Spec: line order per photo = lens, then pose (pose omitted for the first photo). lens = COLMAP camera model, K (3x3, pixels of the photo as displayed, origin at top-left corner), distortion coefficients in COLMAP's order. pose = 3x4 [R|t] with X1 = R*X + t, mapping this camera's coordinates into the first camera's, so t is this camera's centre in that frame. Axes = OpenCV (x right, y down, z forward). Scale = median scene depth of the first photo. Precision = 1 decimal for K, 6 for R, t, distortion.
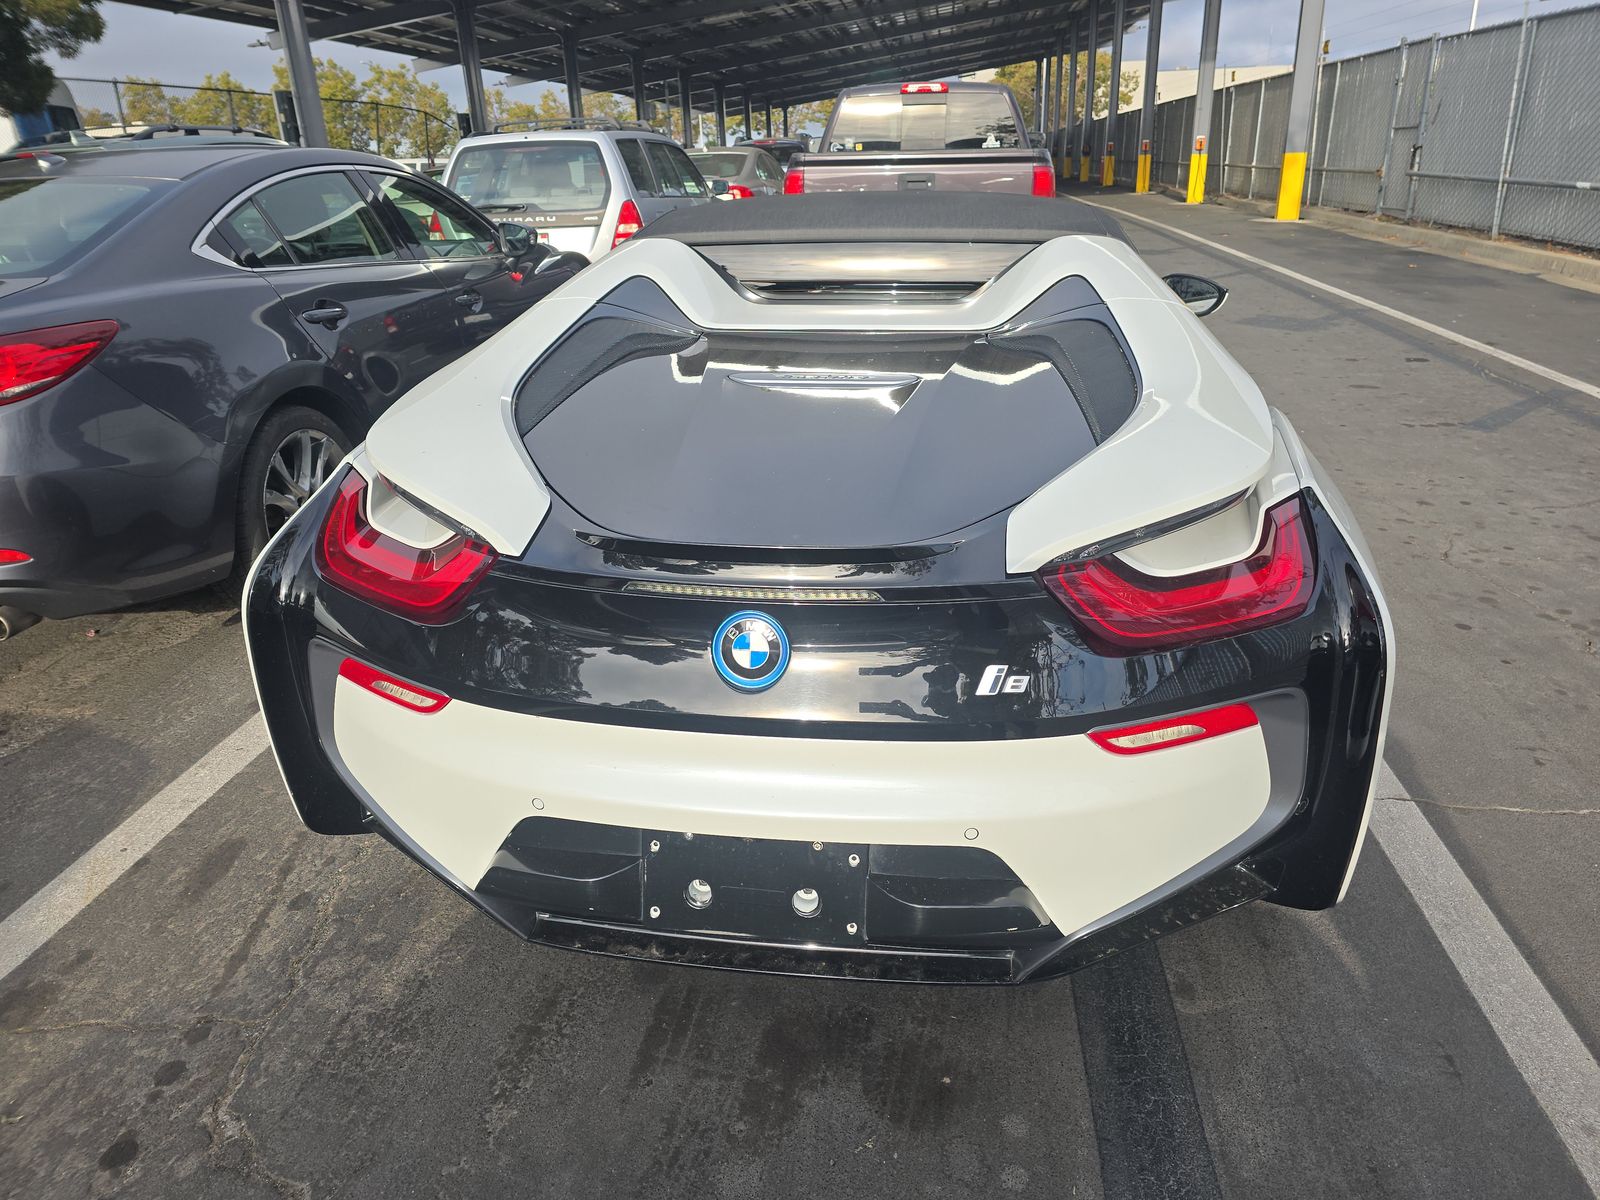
lens RADIAL K [[1069.9, 0, 800.0], [0, 1069.9, 600.0], [0, 0, 1]] dist [0.047024, -0.044788]
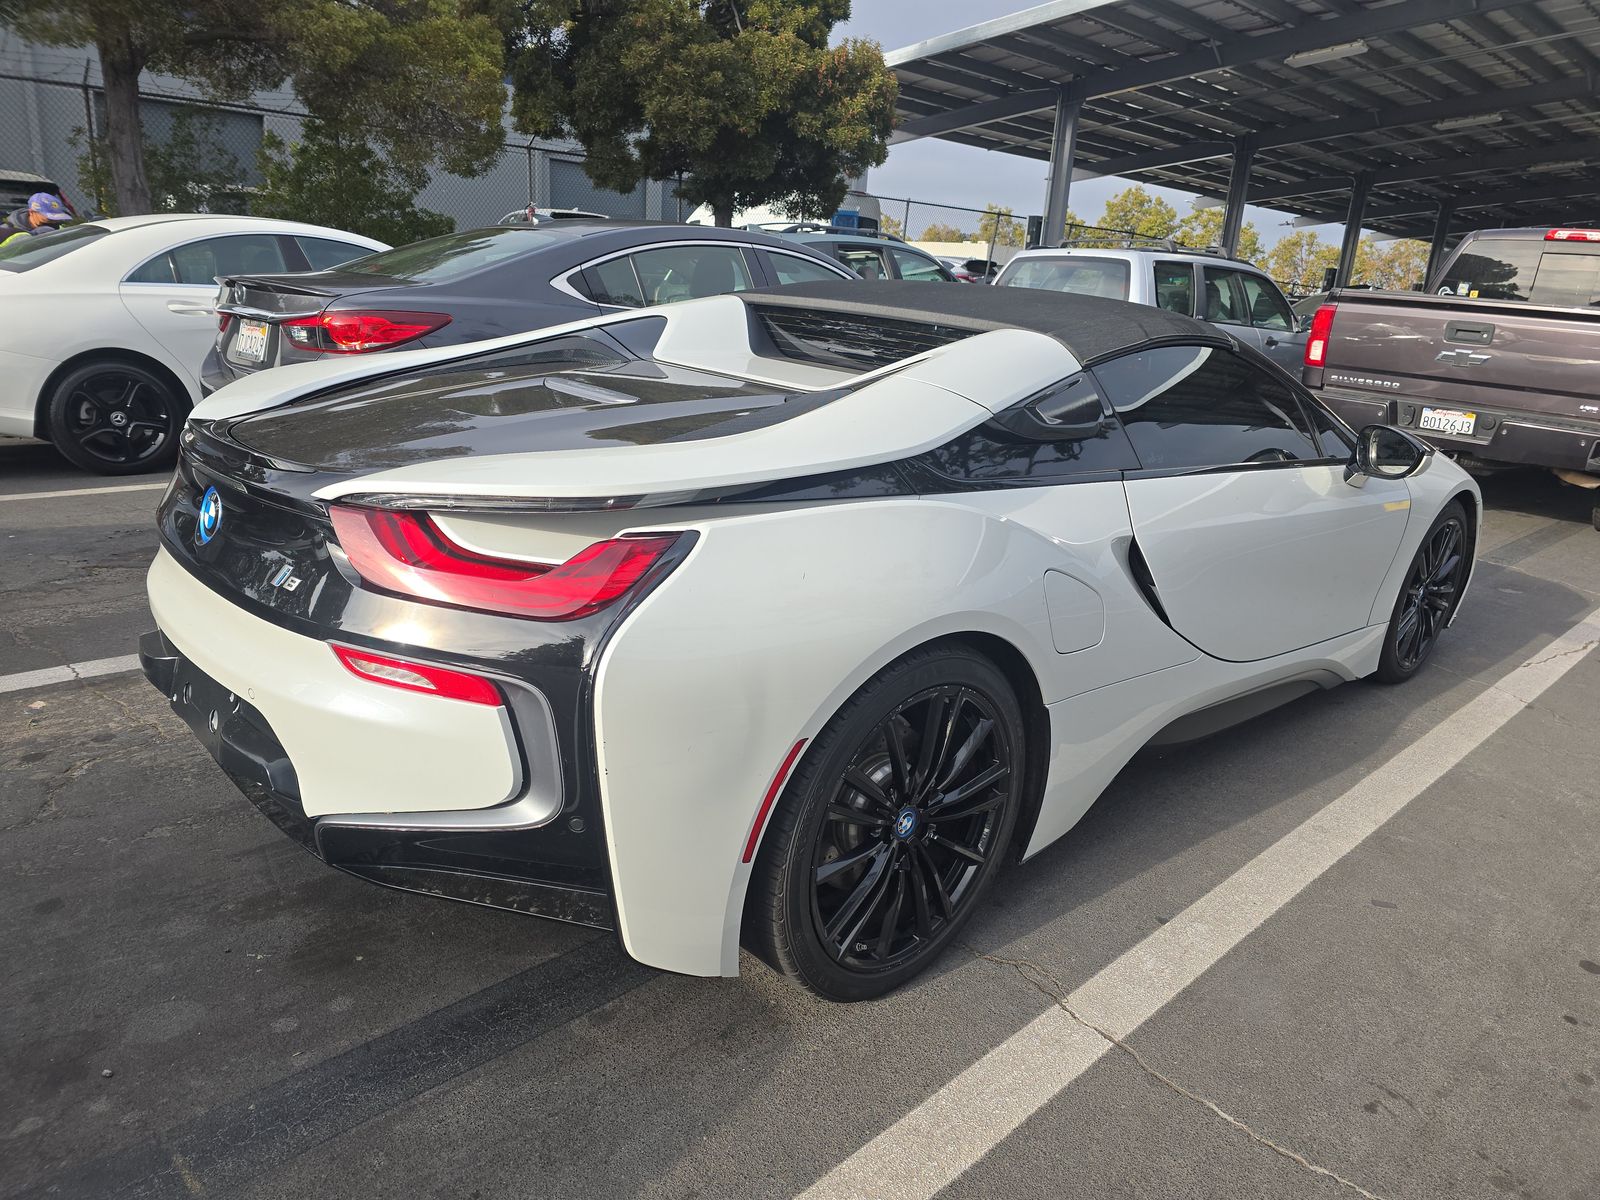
lens RADIAL K [[1064.2, 0, 800.0], [0, 1064.2, 600.0], [0, 0, 1]] dist [0.041206, -0.041232]
pose [[0.781229, 0.258678, -0.568126, 0.099692], [-0.316996, 0.948418, -0.004069, -0.006182], [0.537768, 0.183273, 0.822931, 0.022020]]
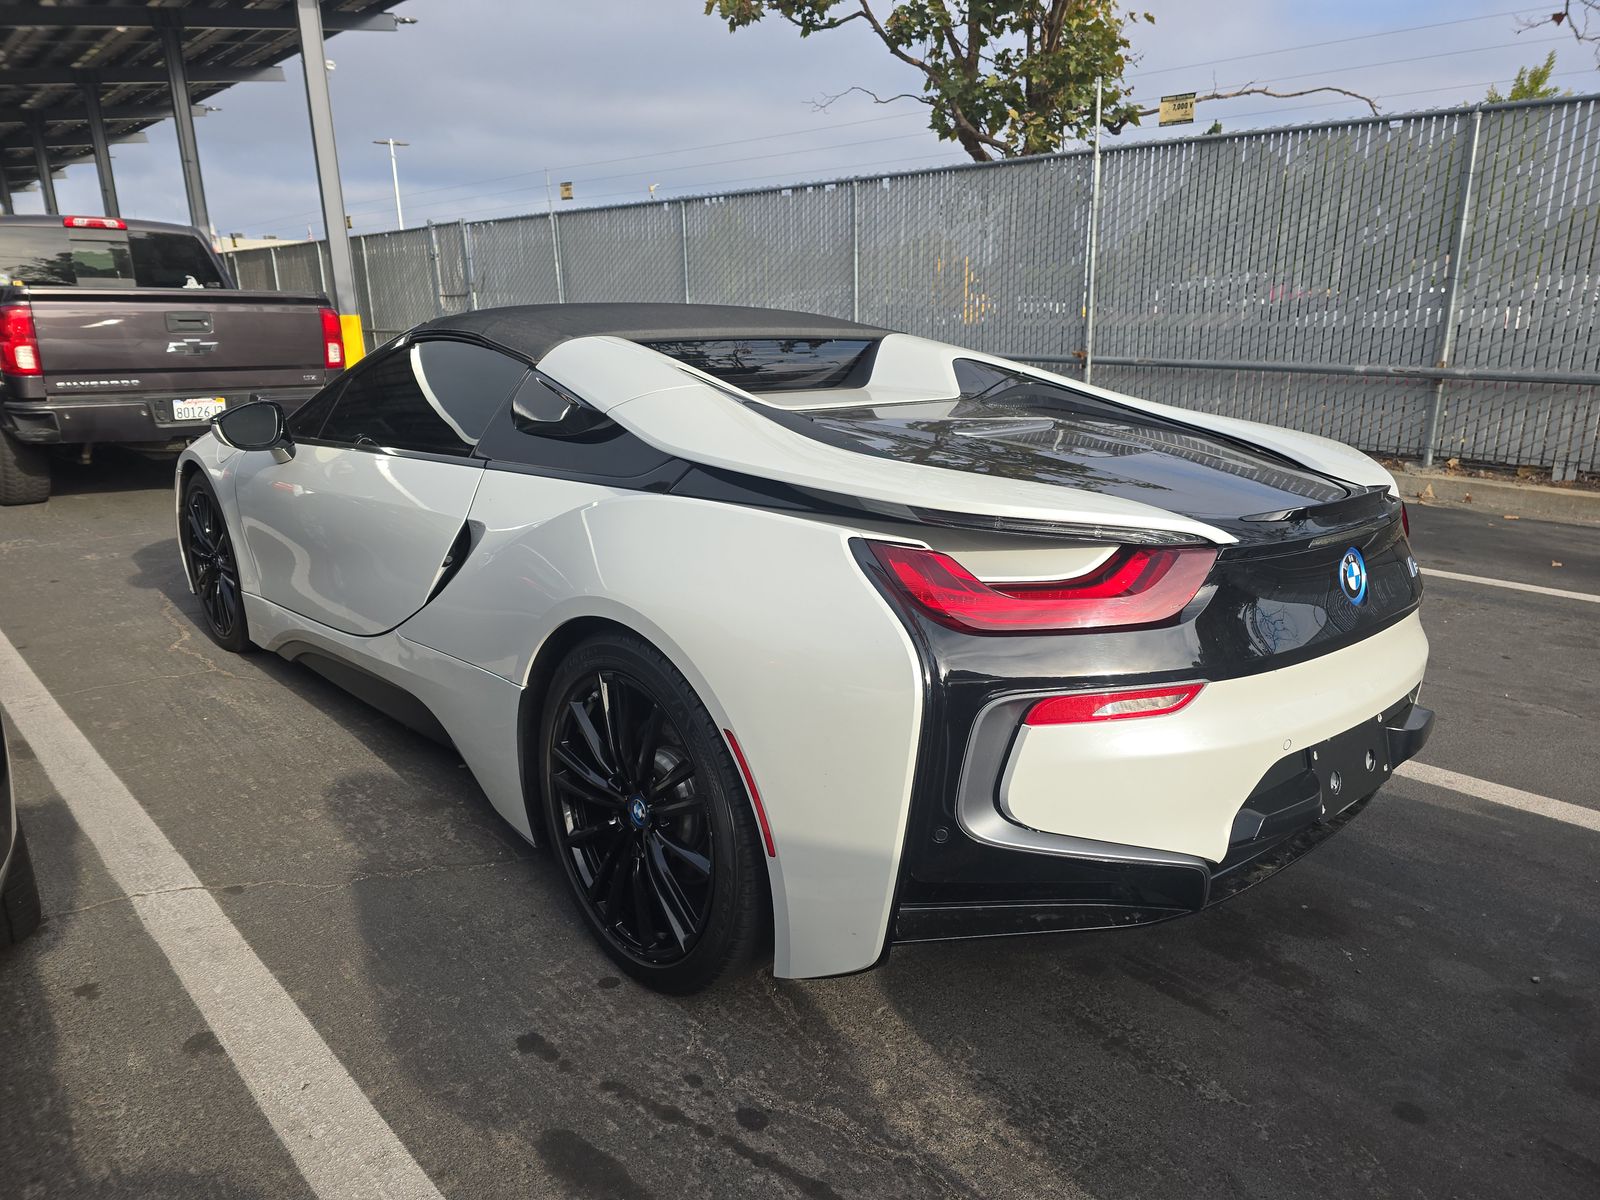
lens RADIAL K [[1069.9, 0, 800.0], [0, 1069.9, 600.0], [0, 0, 1]] dist [0.047024, -0.044788]
pose [[0.645338, -0.177071, 0.743091, -0.113107], [0.279144, 0.960153, -0.013629, -0.007515], [-0.711068, 0.216224, 0.669051, 0.043359]]
